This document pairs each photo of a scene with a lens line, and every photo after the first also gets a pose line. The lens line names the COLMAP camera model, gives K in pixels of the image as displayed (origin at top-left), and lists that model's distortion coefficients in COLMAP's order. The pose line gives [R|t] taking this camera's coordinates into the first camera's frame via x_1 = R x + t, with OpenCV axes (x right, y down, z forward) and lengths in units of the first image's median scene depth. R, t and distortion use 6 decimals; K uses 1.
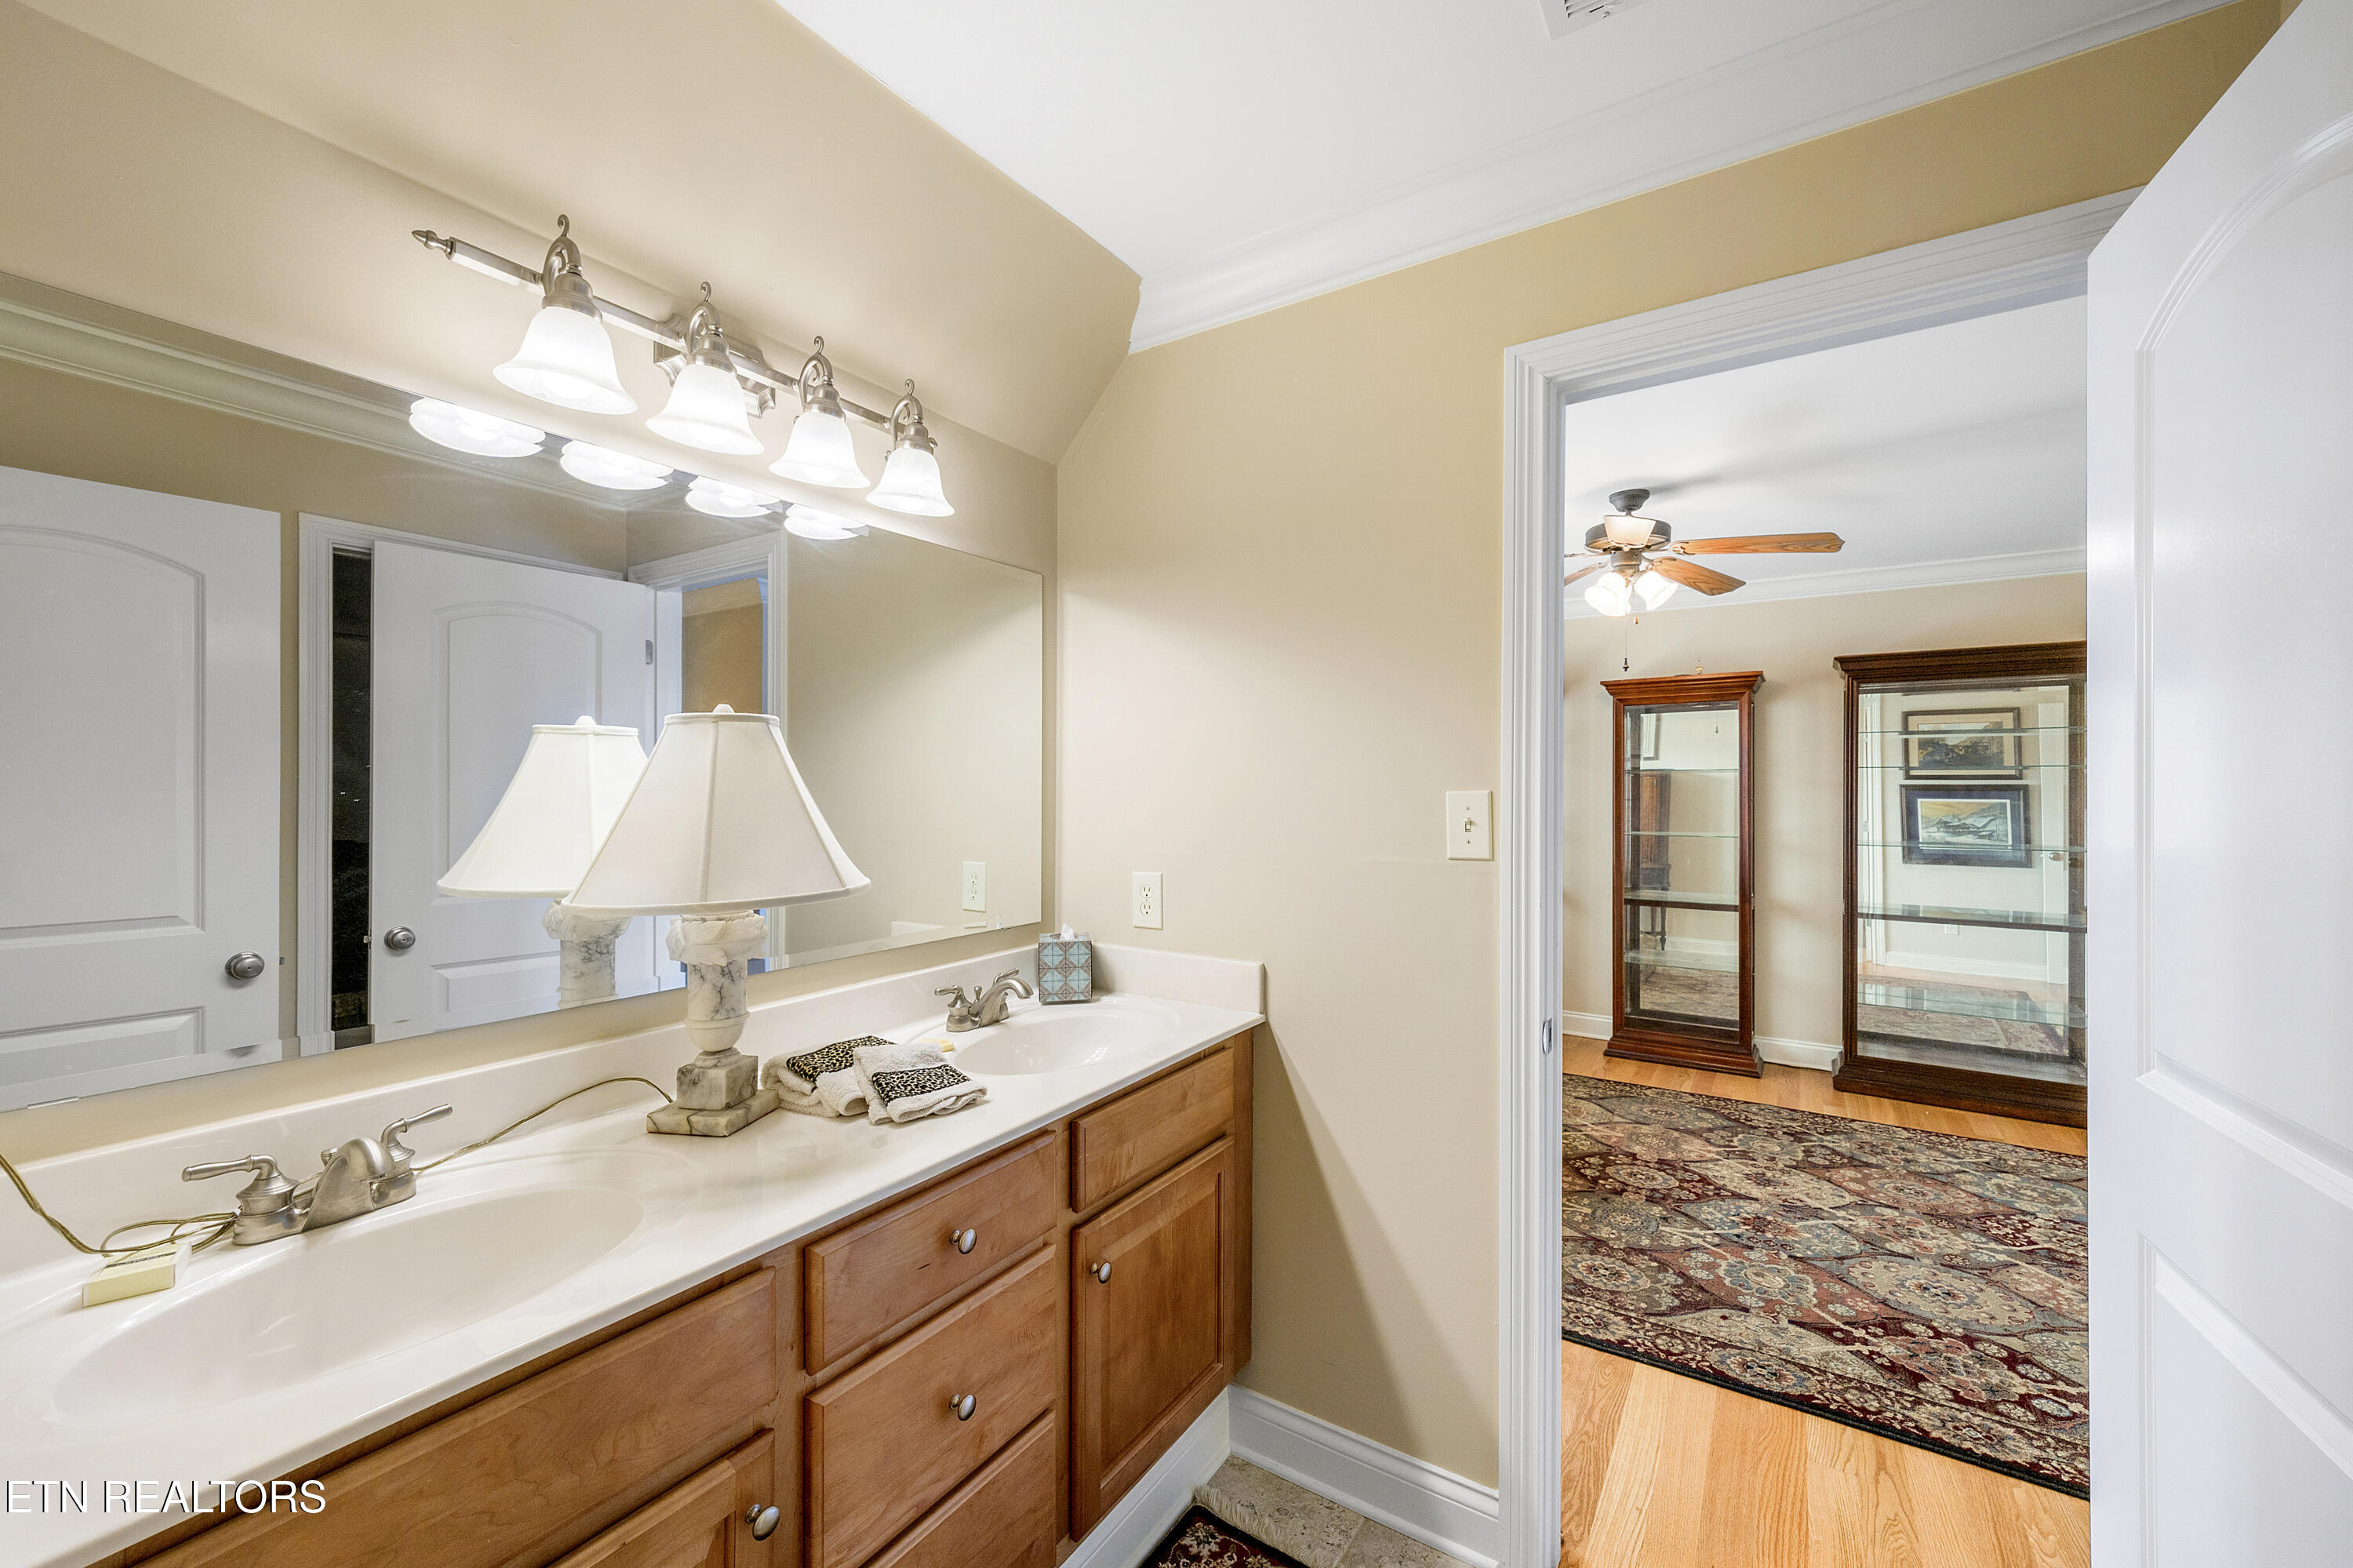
lens RADIAL K [[931.1, 0, 1154.9], [0, 931.1, 789.5], [0, 0, 1]] dist [-0.007363, -0.001048]
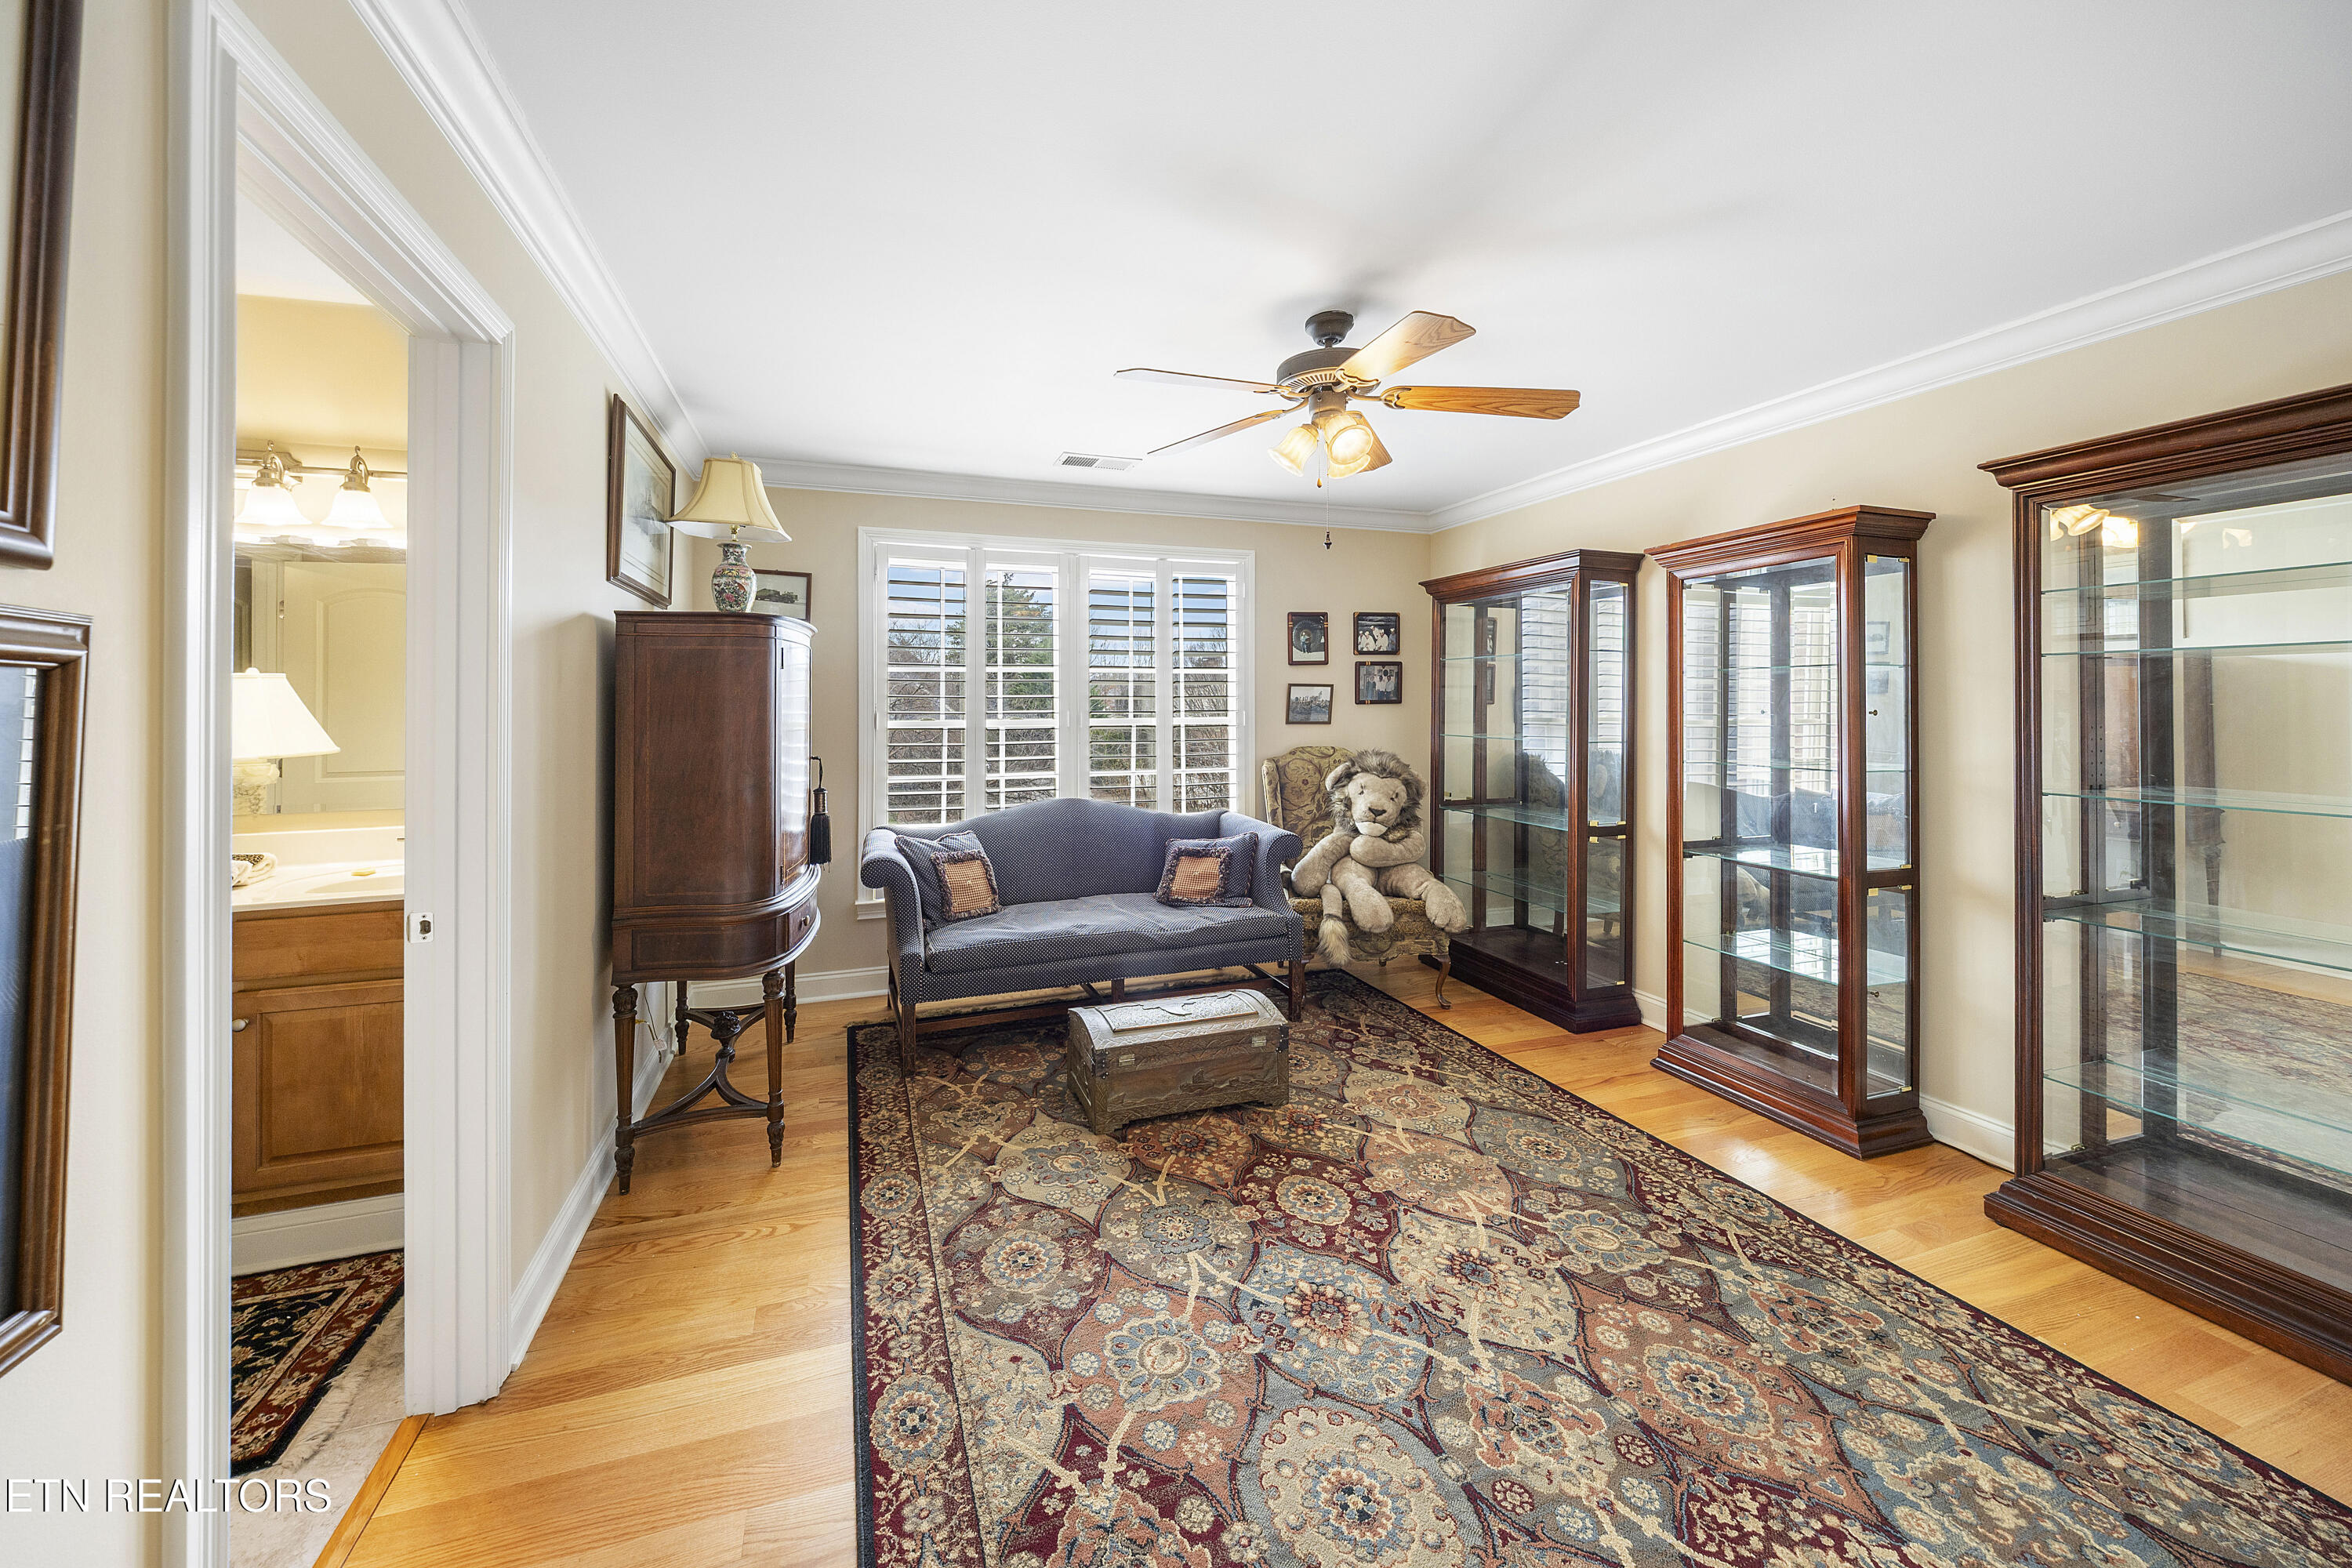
lens RADIAL K [[807.8, 0, 1095.1], [0, 807.8, 706.9], [0, 0, 1]] dist [-0.004843, -0.000435]
pose [[0.786179, -0.012016, -0.617882, 0.874296], [0.012146, 0.999918, -0.003991, 0.005664], [0.617880, -0.004367, 0.786261, 0.390150]]
